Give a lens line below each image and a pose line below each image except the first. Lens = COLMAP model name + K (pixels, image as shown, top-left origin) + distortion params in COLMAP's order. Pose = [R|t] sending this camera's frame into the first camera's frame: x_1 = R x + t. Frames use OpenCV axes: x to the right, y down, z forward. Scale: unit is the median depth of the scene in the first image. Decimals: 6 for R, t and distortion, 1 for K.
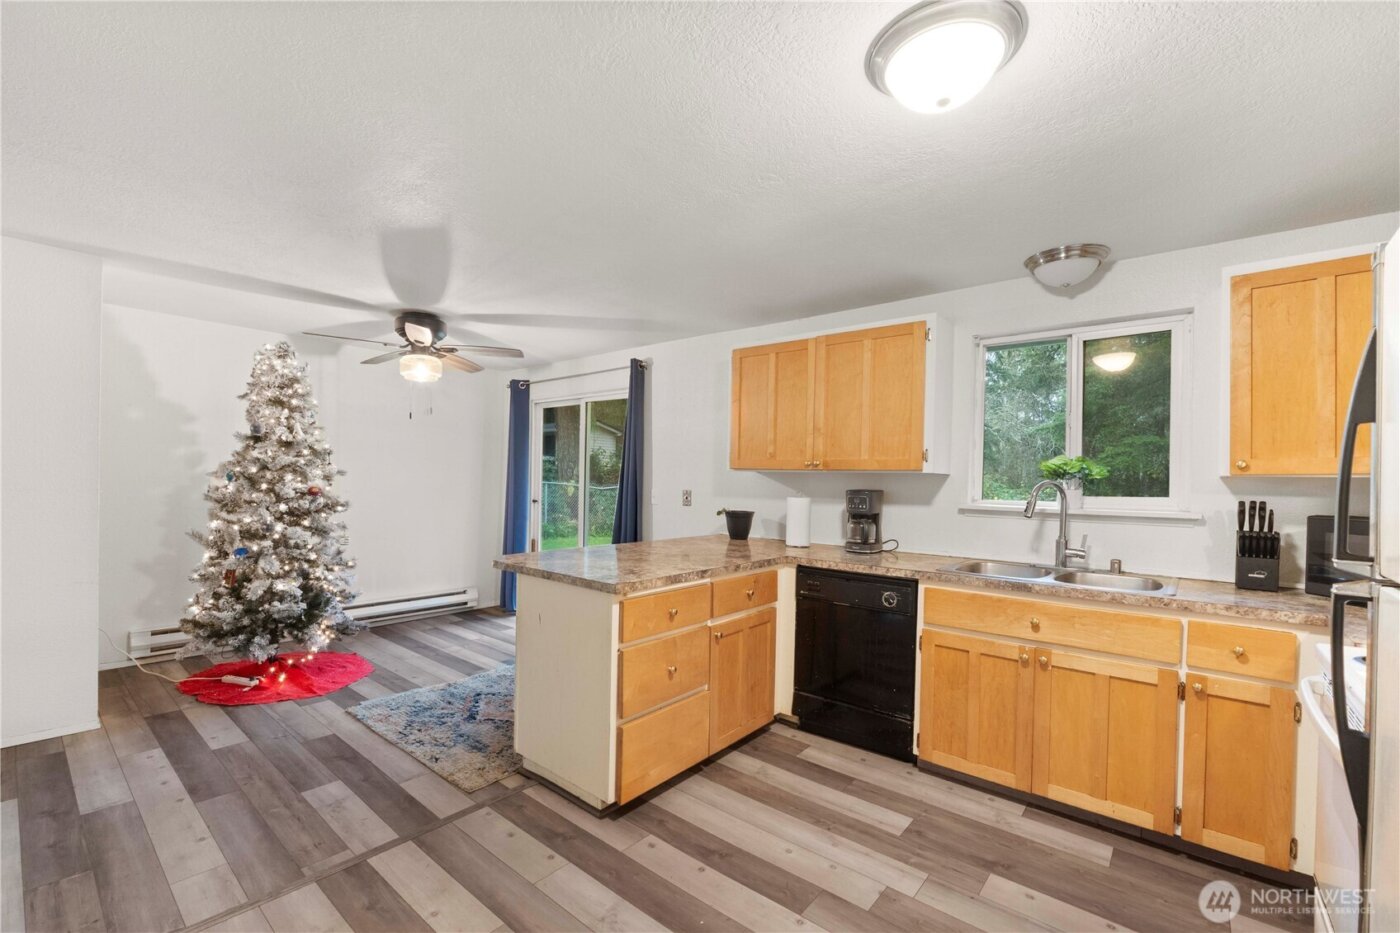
lens RADIAL K [[593.3, 0, 668.2], [0, 593.3, 482.6], [0, 0, 1]] dist [-0.009207, -0.000914]
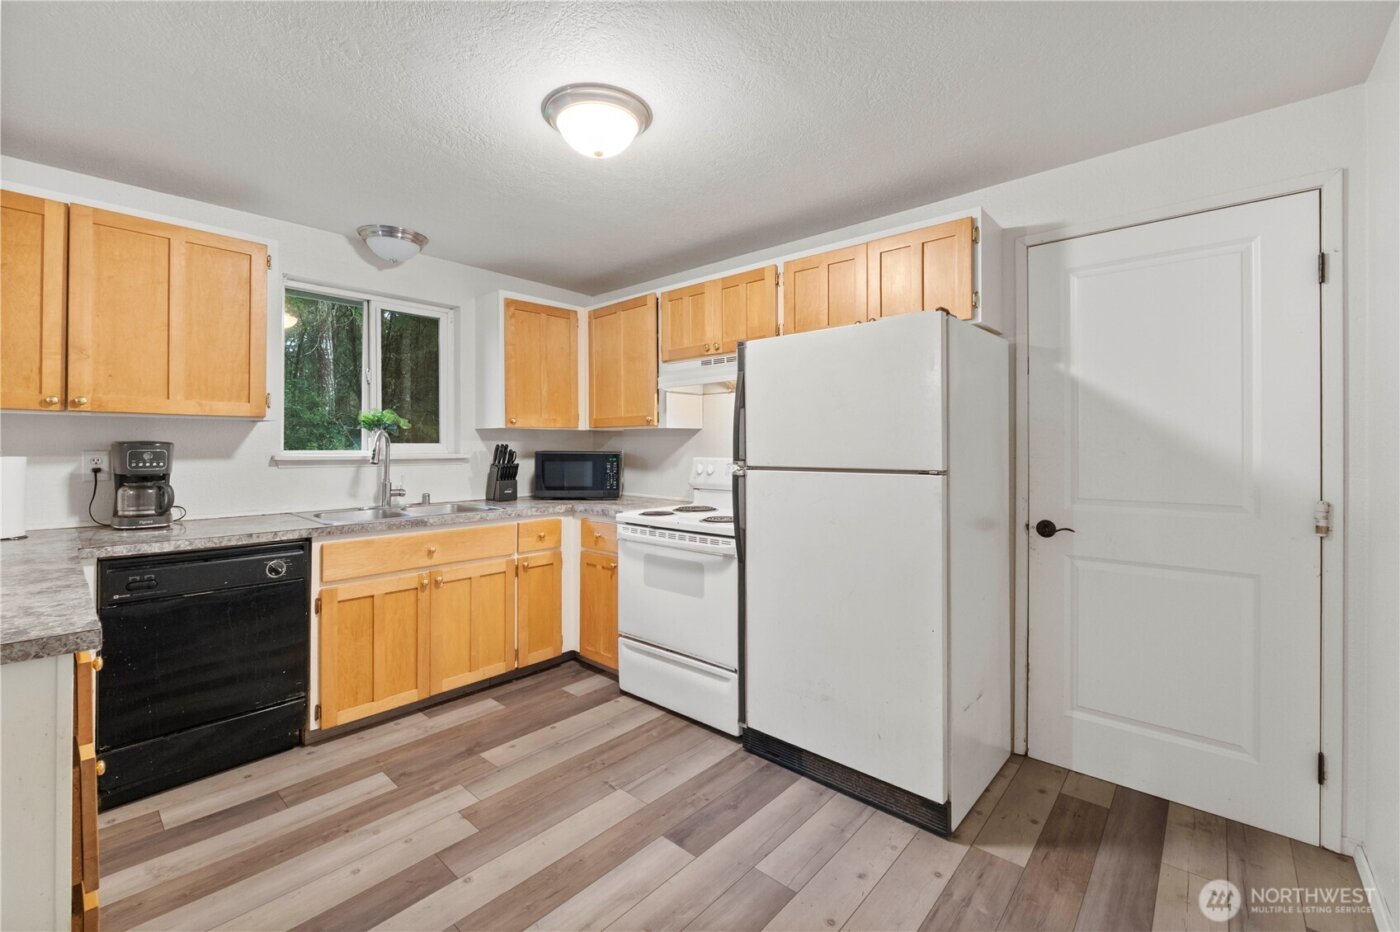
lens RADIAL K [[593.3, 0, 708.1], [0, 593.3, 439.7], [0, 0, 1]] dist [-0.009207, -0.000914]
pose [[-0.008300, -0.008303, 0.999931, -0.544077], [0.000425, 0.999965, 0.008307, 0.006265], [-0.999965, 0.000494, -0.008296, 0.442713]]
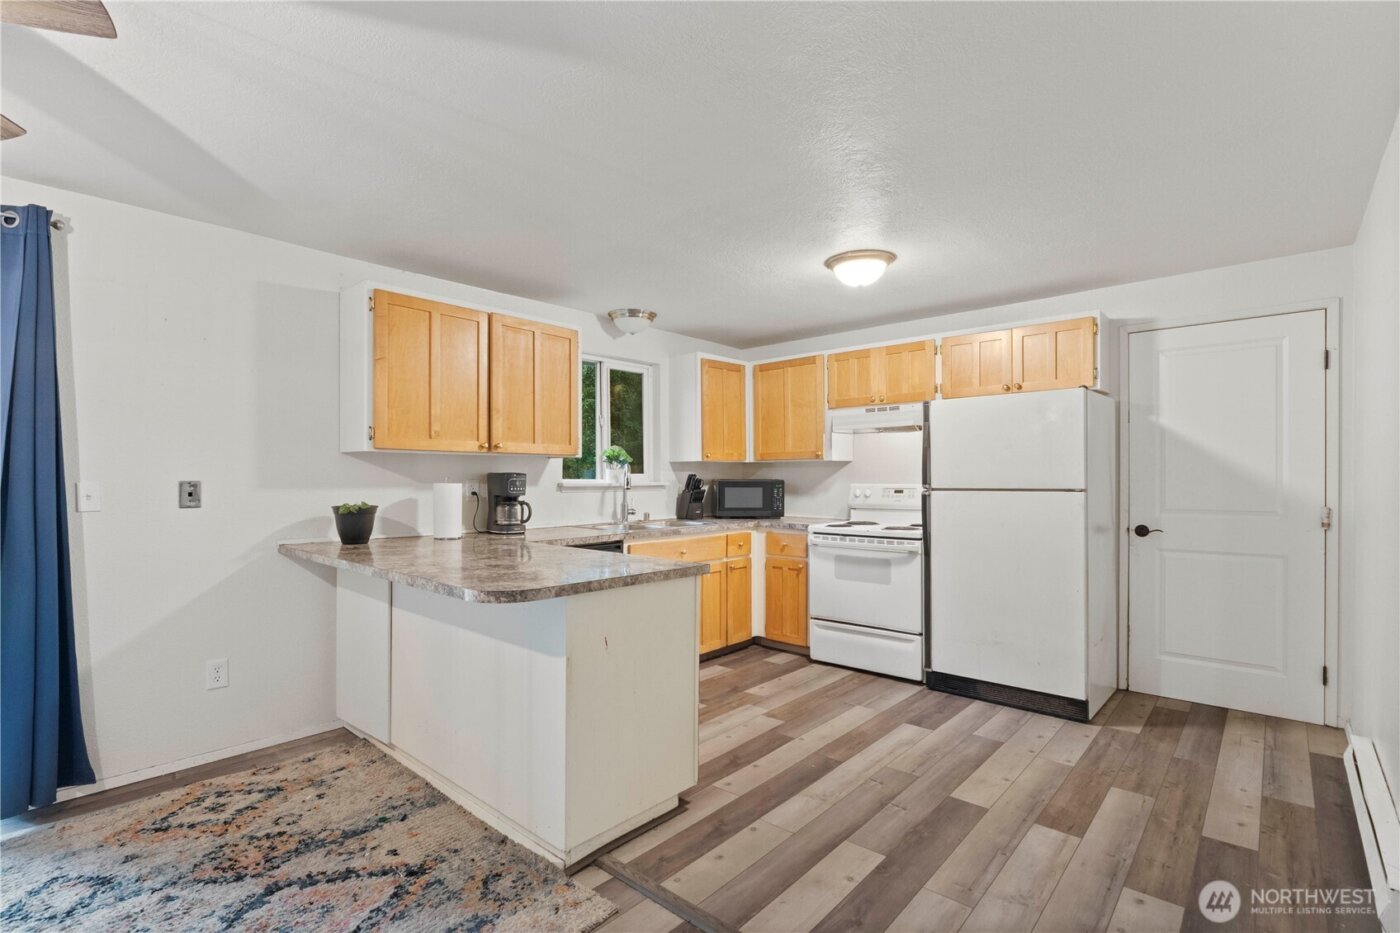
lens RADIAL K [[667.9, 0, 699.4], [0, 667.9, 475.3], [0, 0, 1]] dist [-0.010535, -0.000203]
pose [[-0.001710, -0.017992, 0.999837, -1.144871], [0.005182, 0.999825, 0.018001, -0.003803], [-0.999985, 0.005212, -0.001616, 0.927697]]
